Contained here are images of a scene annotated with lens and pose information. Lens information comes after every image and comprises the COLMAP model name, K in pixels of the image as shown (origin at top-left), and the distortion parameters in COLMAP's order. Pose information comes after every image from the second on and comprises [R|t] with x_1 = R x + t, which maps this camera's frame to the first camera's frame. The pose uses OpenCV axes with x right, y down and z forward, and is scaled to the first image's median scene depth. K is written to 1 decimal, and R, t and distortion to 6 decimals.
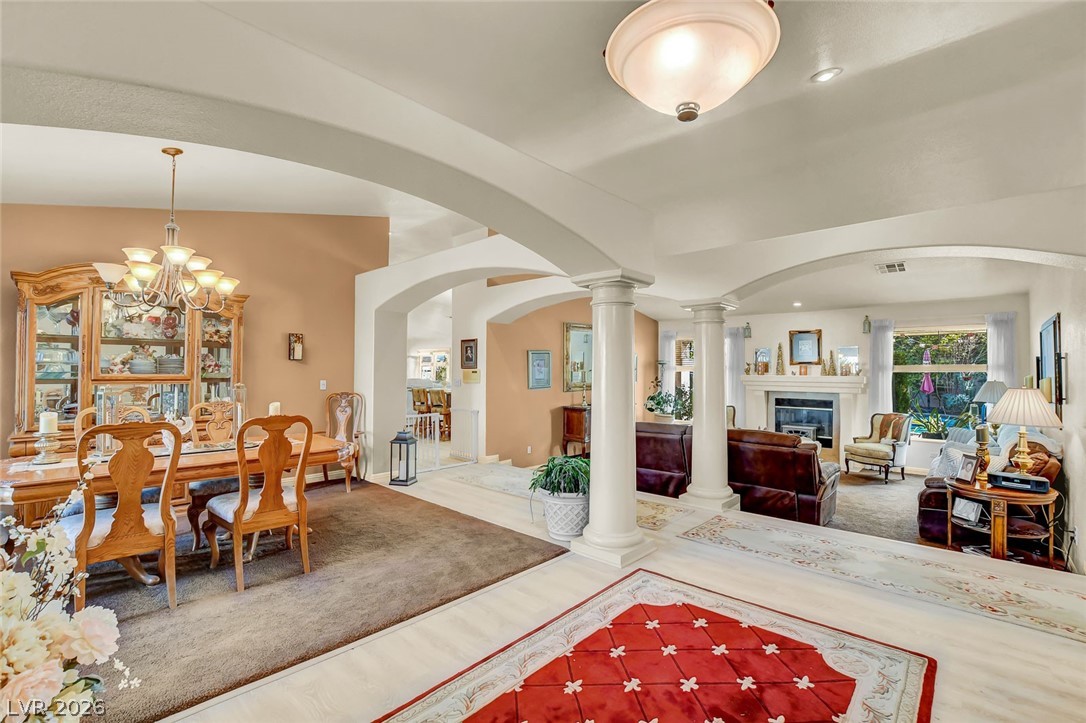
lens RADIAL K [[493.1, 0, 543.0], [0, 493.1, 361.5], [0, 0, 1]] dist [-0.004893, -0.000347]
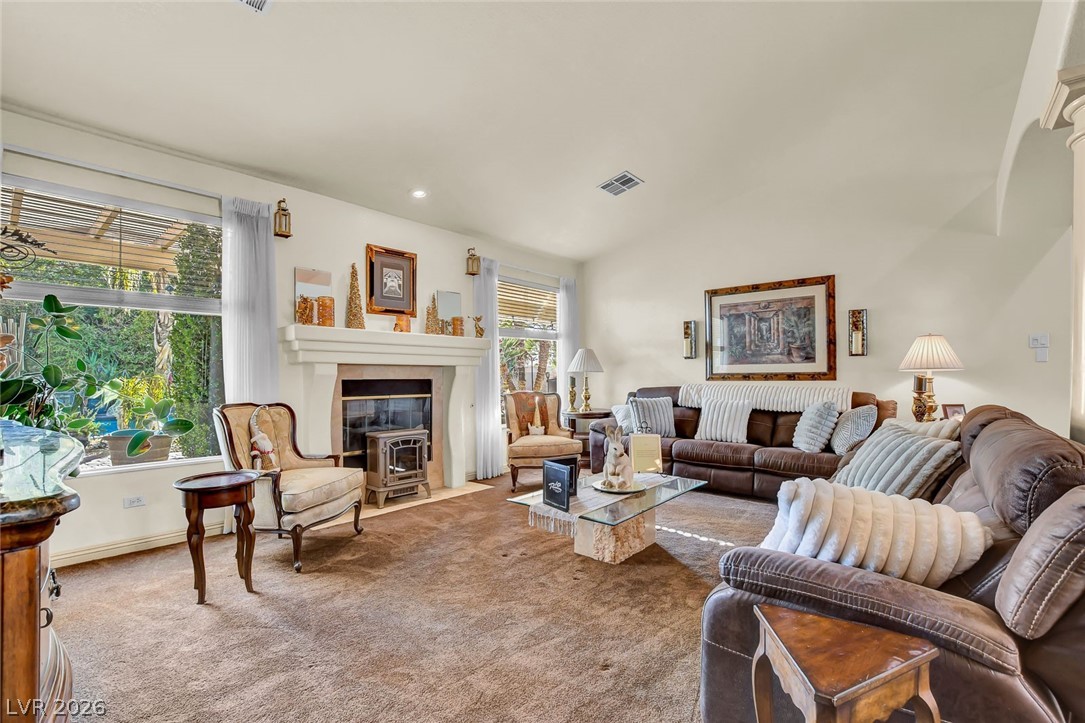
lens RADIAL K [[492.7, 0, 542.5], [0, 492.7, 361.5], [0, 0, 1]] dist [-0.004893, -0.000347]
pose [[-0.019170, 0.031045, 0.999334, 0.000306], [-0.014134, 0.999410, -0.031318, 0.070262], [-0.999716, -0.014725, -0.018719, 0.834714]]
